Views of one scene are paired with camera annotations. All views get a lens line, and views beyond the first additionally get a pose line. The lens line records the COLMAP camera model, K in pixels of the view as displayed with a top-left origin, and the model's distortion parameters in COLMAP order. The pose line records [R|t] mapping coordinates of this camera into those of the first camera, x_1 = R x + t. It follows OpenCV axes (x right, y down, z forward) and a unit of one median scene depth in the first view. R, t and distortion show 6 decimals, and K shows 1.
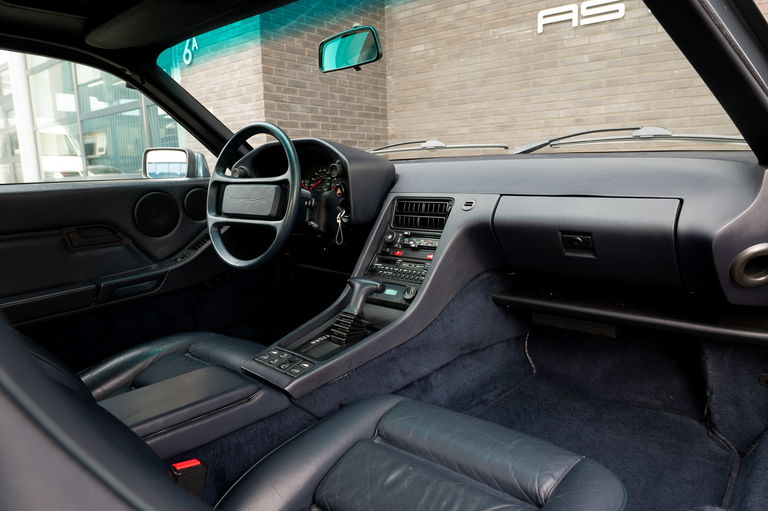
lens RADIAL K [[529.1, 0, 384.0], [0, 529.1, 255.5], [0, 0, 1]] dist [-0.001666, -0.000472]
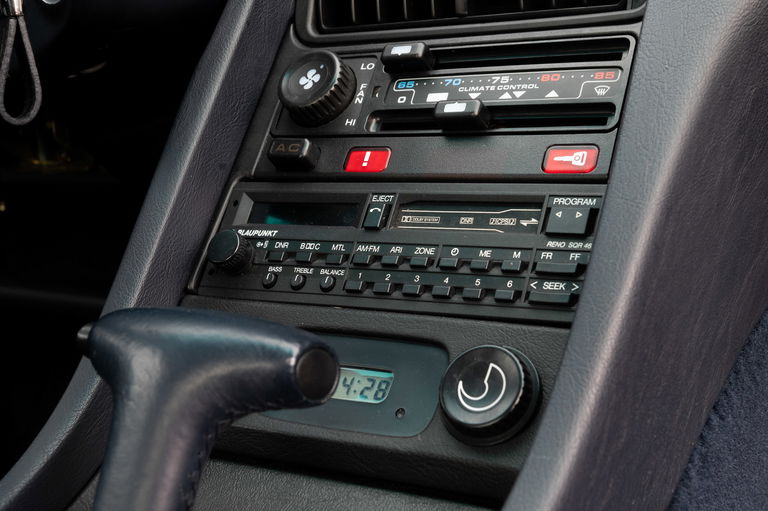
lens RADIAL K [[1136.7, 0, 384.0], [0, 1136.7, 255.5], [0, 0, 1]] dist [0.013618, 0.090875]
pose [[0.985929, -0.058441, 0.156614, -0.029717], [0.058645, 0.998273, 0.003319, 0.026826], [-0.156538, 0.005912, 0.987654, 0.622670]]
